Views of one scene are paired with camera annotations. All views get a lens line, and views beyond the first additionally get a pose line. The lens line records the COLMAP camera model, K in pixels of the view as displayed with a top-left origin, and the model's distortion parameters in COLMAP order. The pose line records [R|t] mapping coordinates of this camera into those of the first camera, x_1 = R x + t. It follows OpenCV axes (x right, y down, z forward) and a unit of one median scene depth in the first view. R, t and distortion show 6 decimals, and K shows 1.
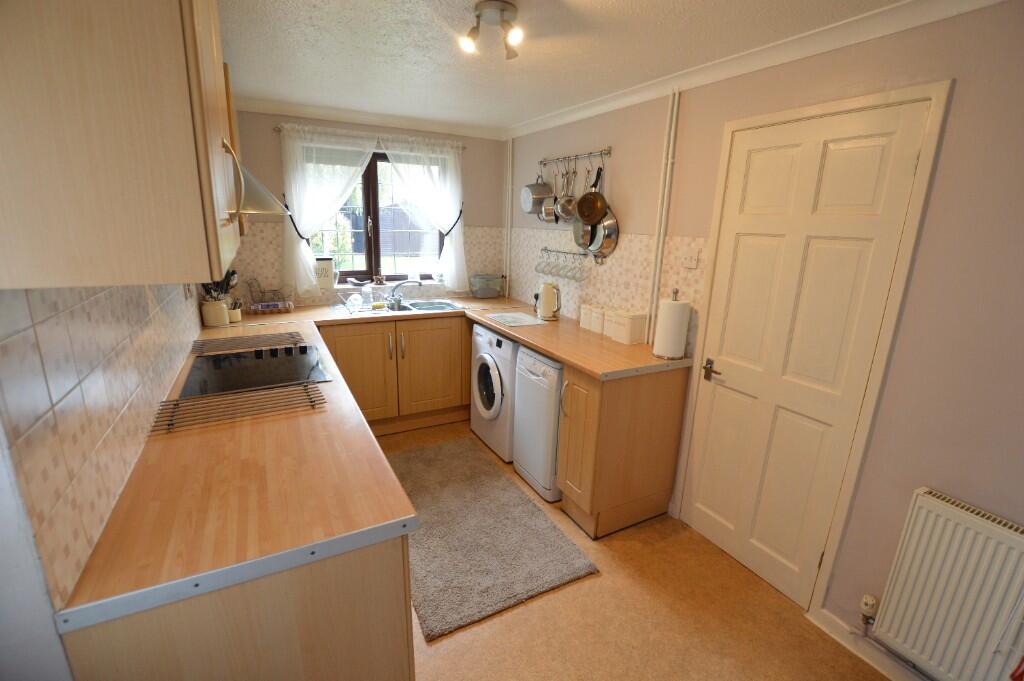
lens RADIAL K [[468.2, 0, 519.0], [0, 468.2, 344.8], [0, 0, 1]] dist [-0.002706, -0.000137]
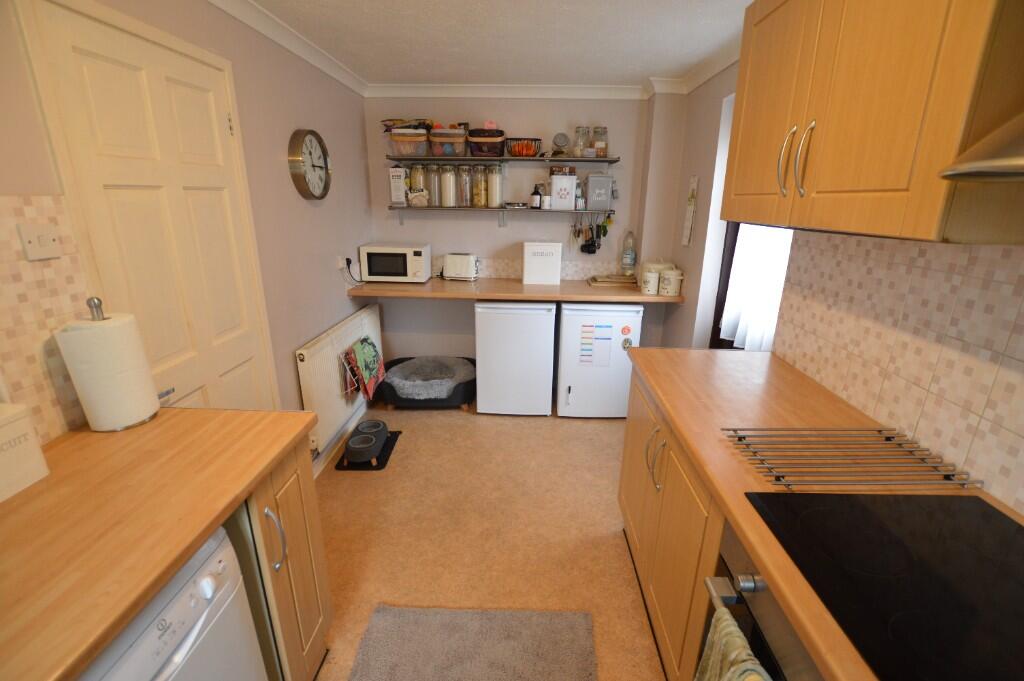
lens RADIAL K [[468.2, 0, 519.0], [0, 468.2, 344.8], [0, 0, 1]] dist [-0.002706, -0.000137]
pose [[-0.871678, -0.186724, 0.453113, -0.224073], [0.089804, 0.848058, 0.522238, -0.212539], [-0.481781, 0.495915, -0.722465, 0.820574]]
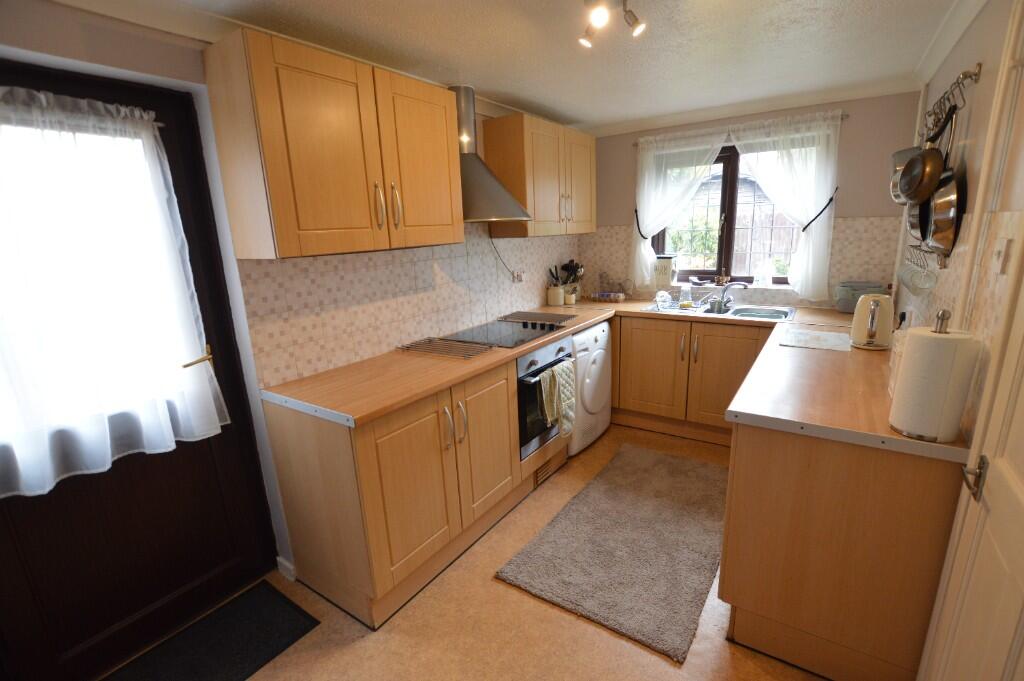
lens RADIAL K [[468.2, 0, 519.0], [0, 468.2, 344.8], [0, 0, 1]] dist [-0.002706, -0.000137]
pose [[0.467112, 0.170196, -0.867663, 0.408927], [-0.179624, 0.979103, 0.095353, -0.032113], [0.865761, 0.111312, 0.487922, 0.225356]]
